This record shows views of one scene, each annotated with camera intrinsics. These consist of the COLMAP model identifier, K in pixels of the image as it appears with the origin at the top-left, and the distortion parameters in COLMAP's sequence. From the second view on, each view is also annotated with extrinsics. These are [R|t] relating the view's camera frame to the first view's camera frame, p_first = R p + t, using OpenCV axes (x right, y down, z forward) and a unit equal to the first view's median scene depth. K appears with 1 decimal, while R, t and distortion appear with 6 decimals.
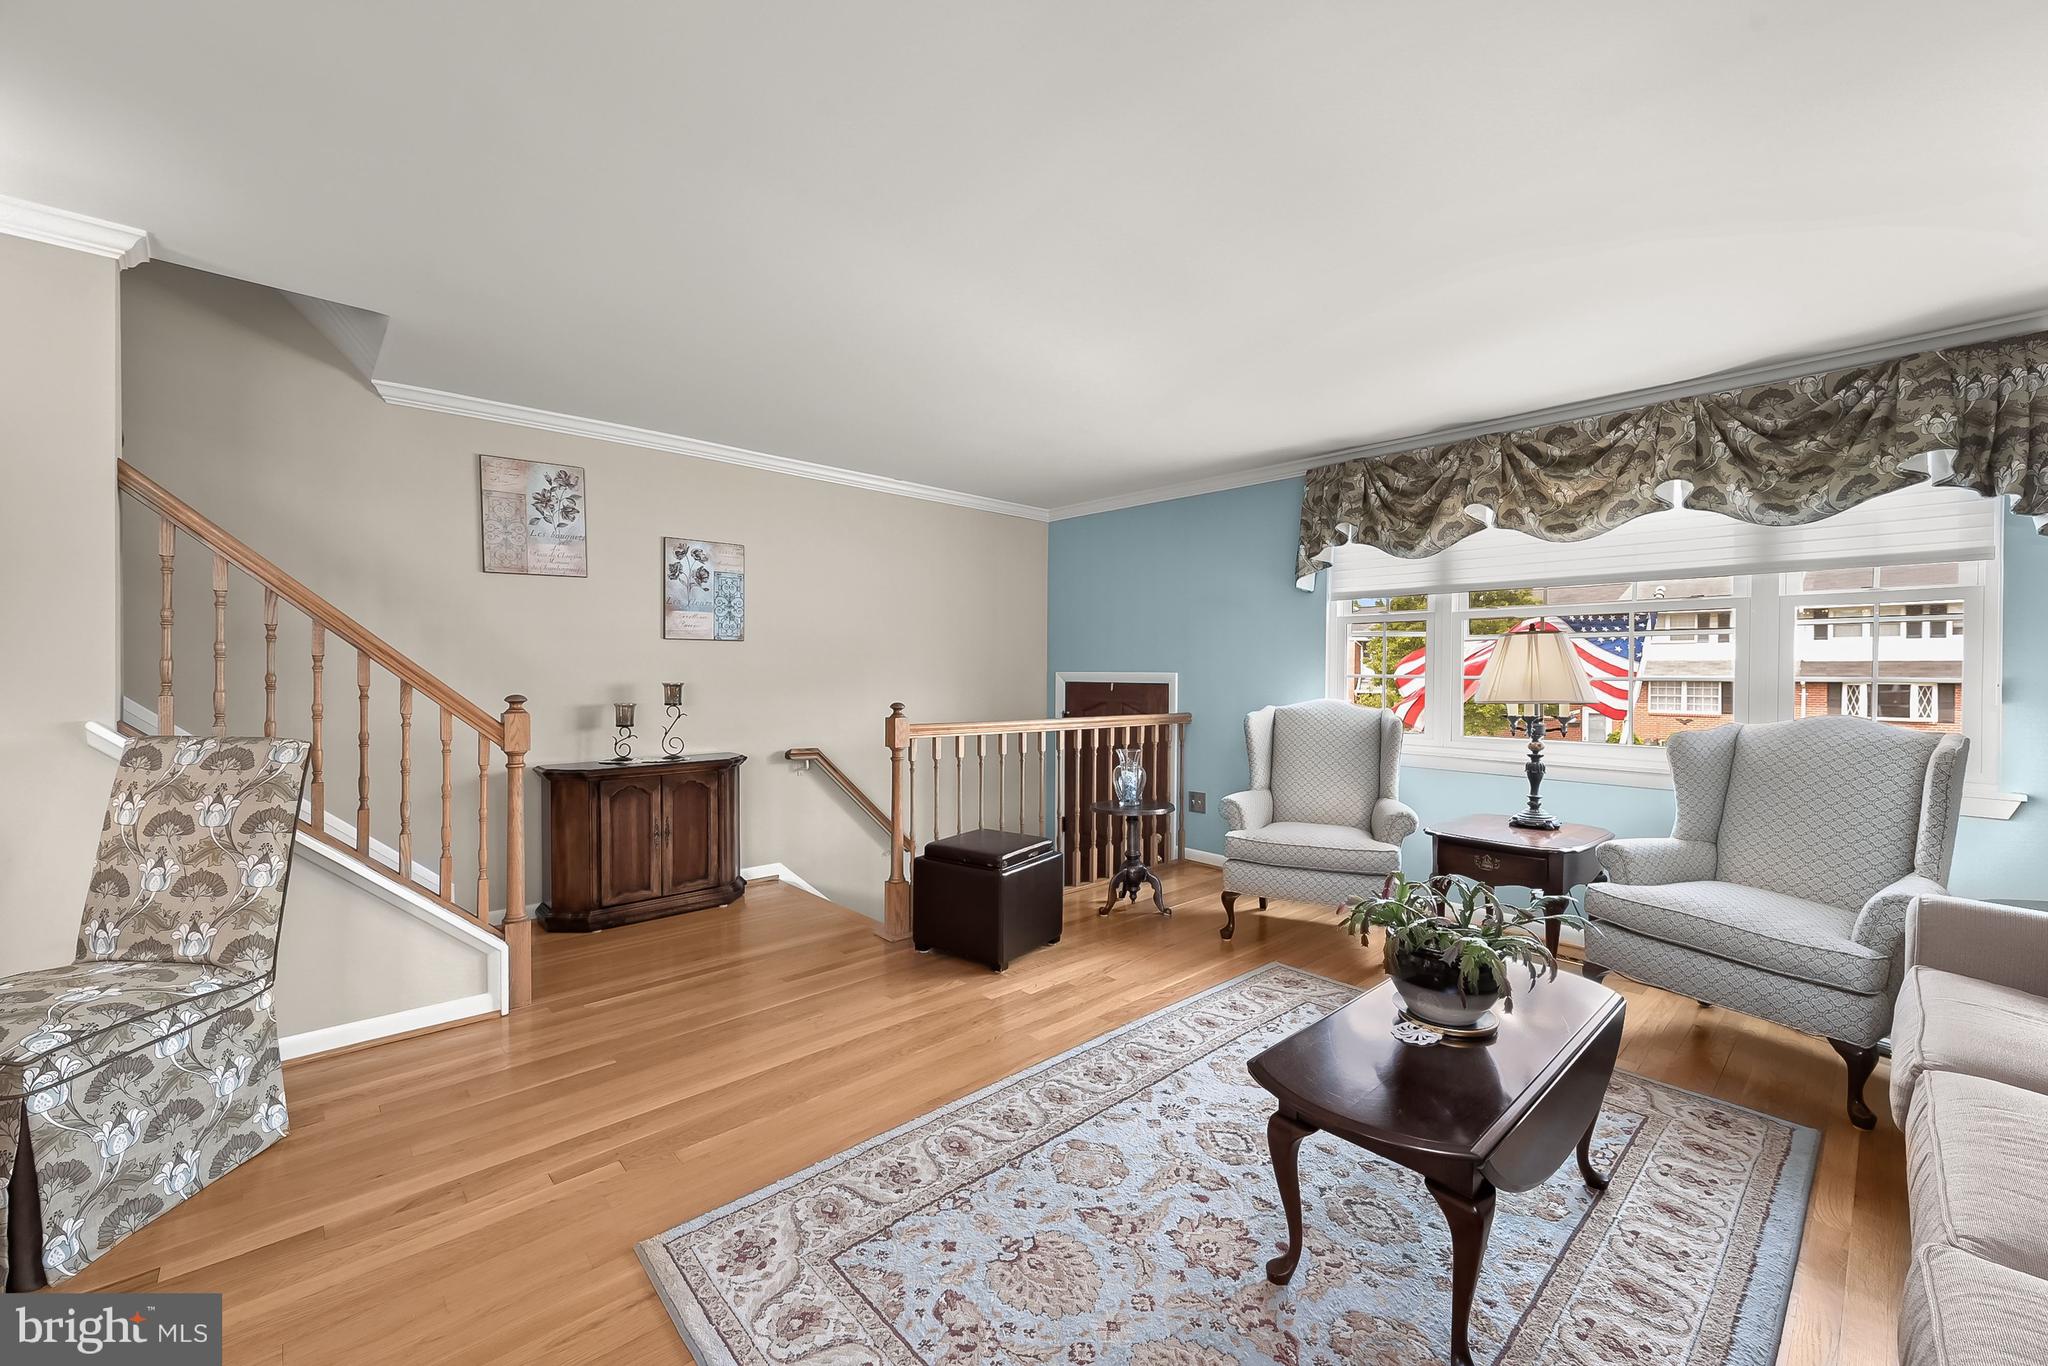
lens RADIAL K [[815.4, 0, 1039.9], [0, 815.4, 679.8], [0, 0, 1]] dist [-0.001704, 0.001259]
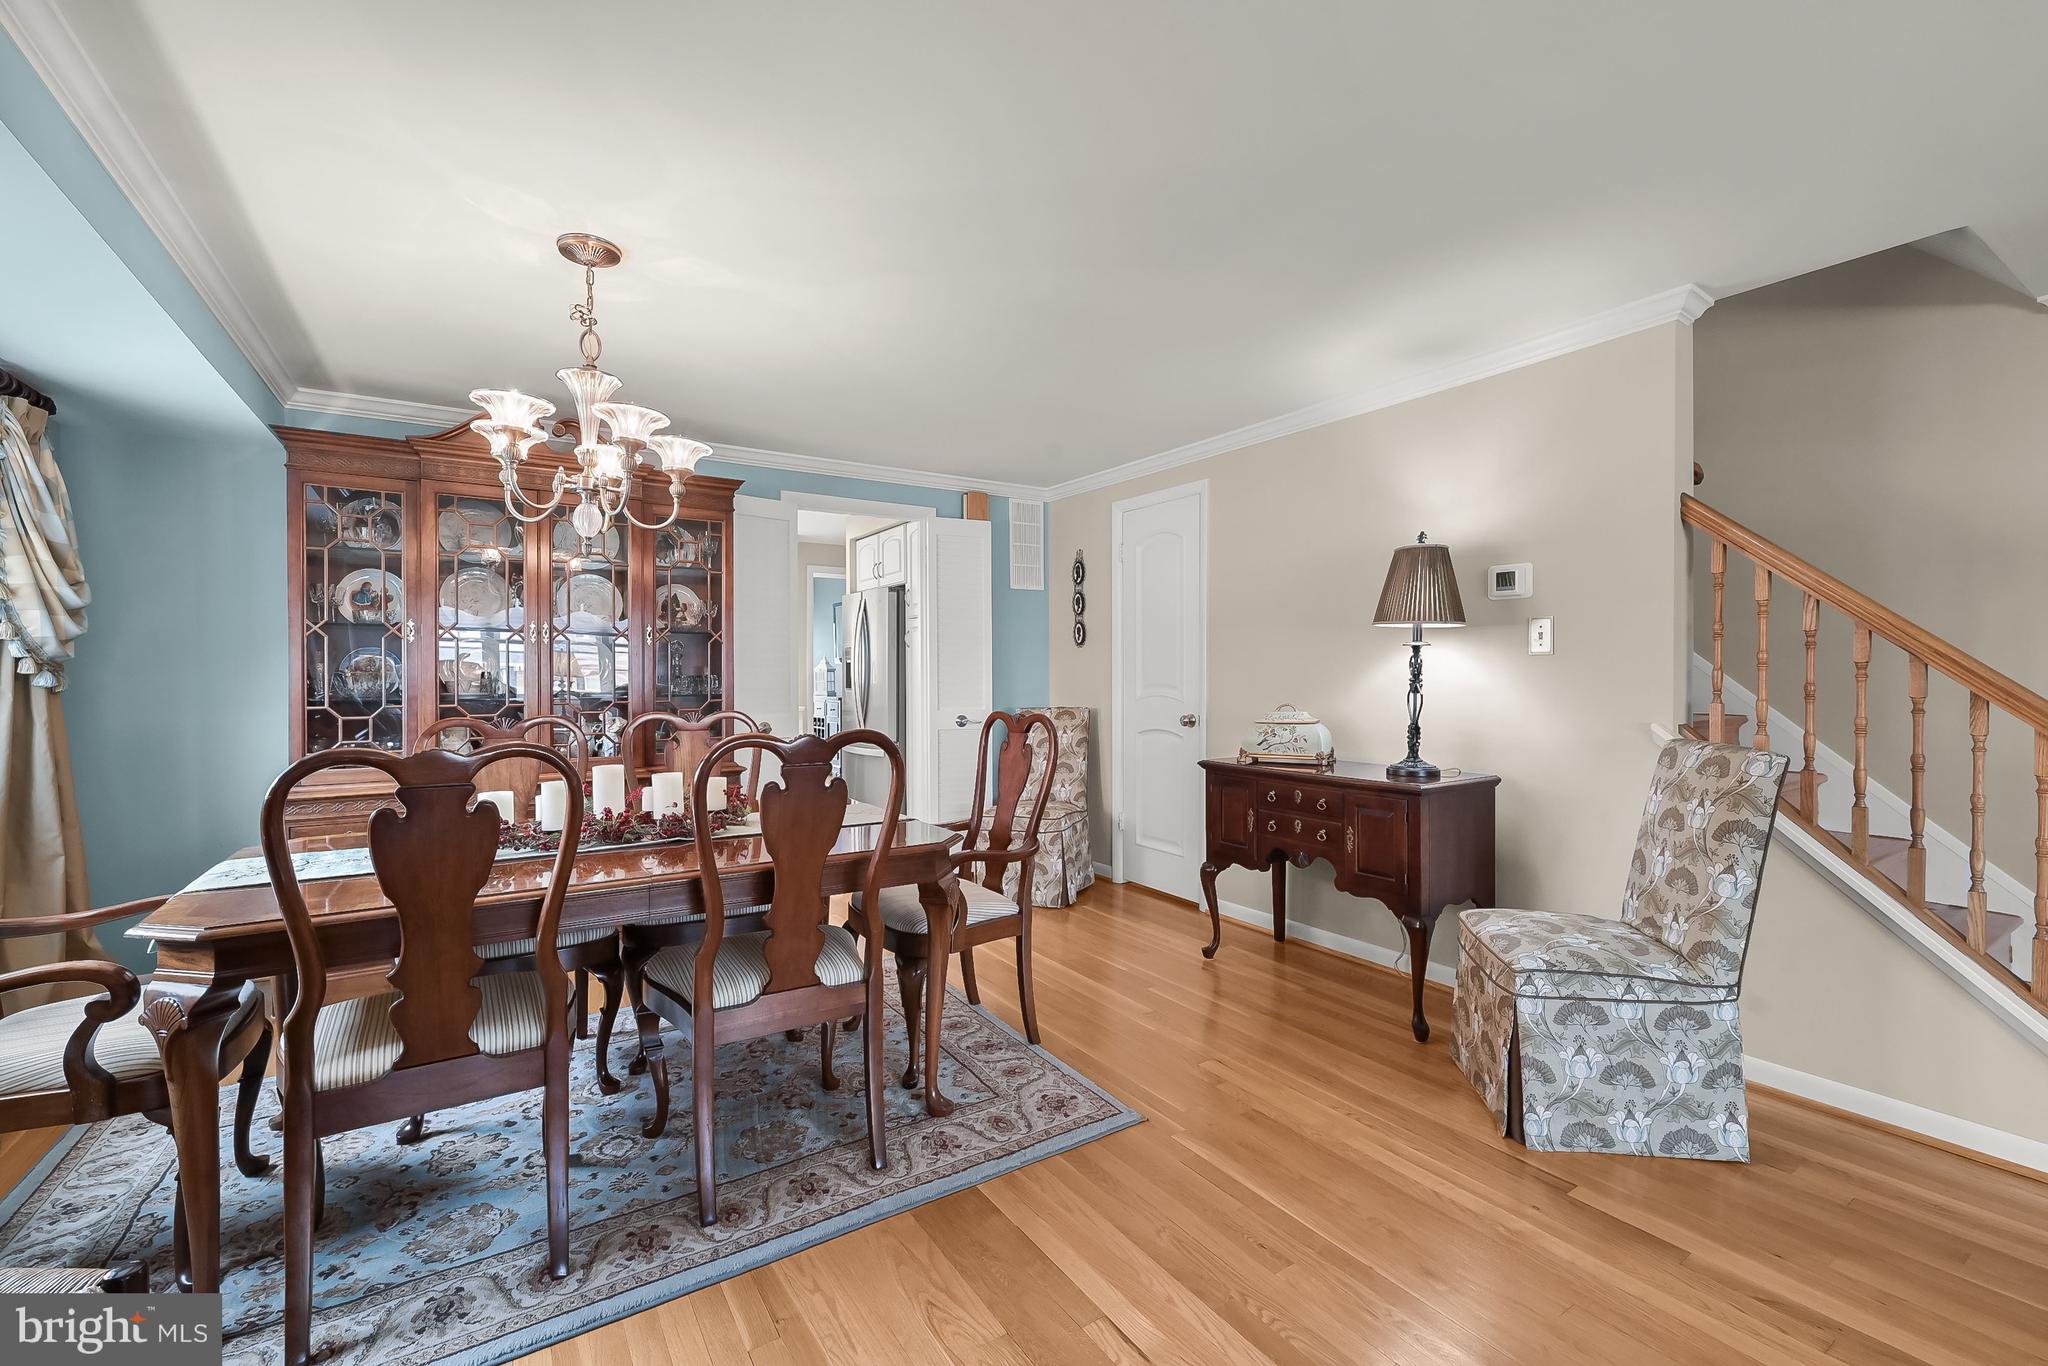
lens RADIAL K [[856.6, 0, 1031.2], [0, 856.6, 683.9], [0, 0, 1]] dist [-0.000223, 0.000052]
pose [[-0.177250, 0.002228, -0.984163, 0.170804], [-0.007062, 0.999969, 0.003536, -0.002900], [0.984141, 0.007577, -0.177228, 0.265966]]
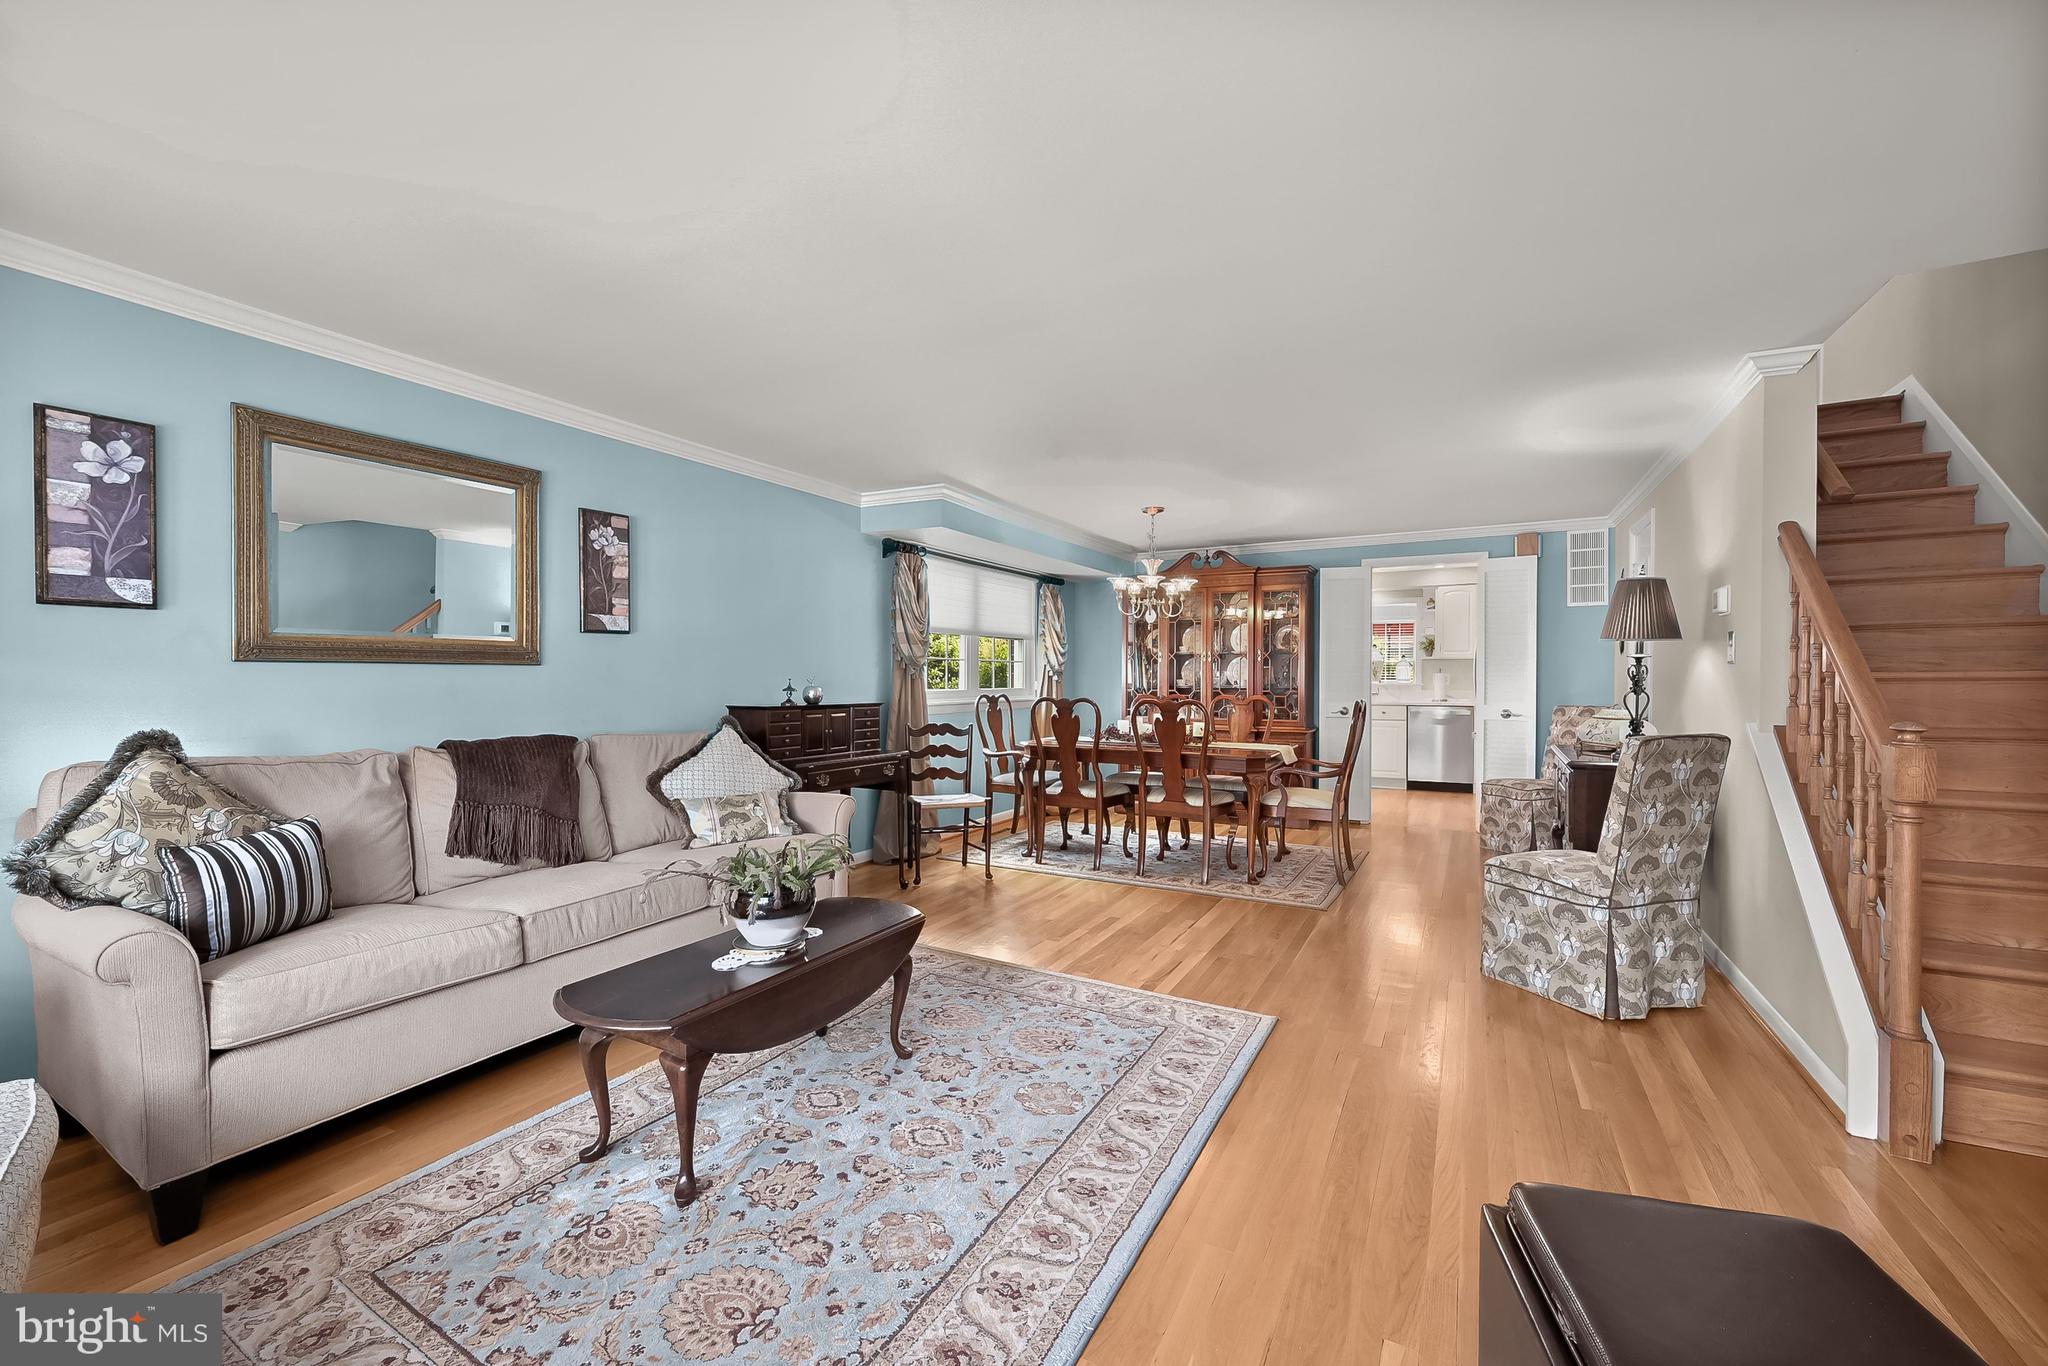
lens RADIAL K [[815.4, 0, 1033.7], [0, 815.4, 689.1], [0, 0, 1]] dist [-0.001704, 0.001259]
pose [[-0.949866, -0.006783, -0.312583, 0.335486], [-0.014040, 0.999681, 0.020974, -0.014631], [0.312341, 0.024311, -0.949659, 1.552644]]
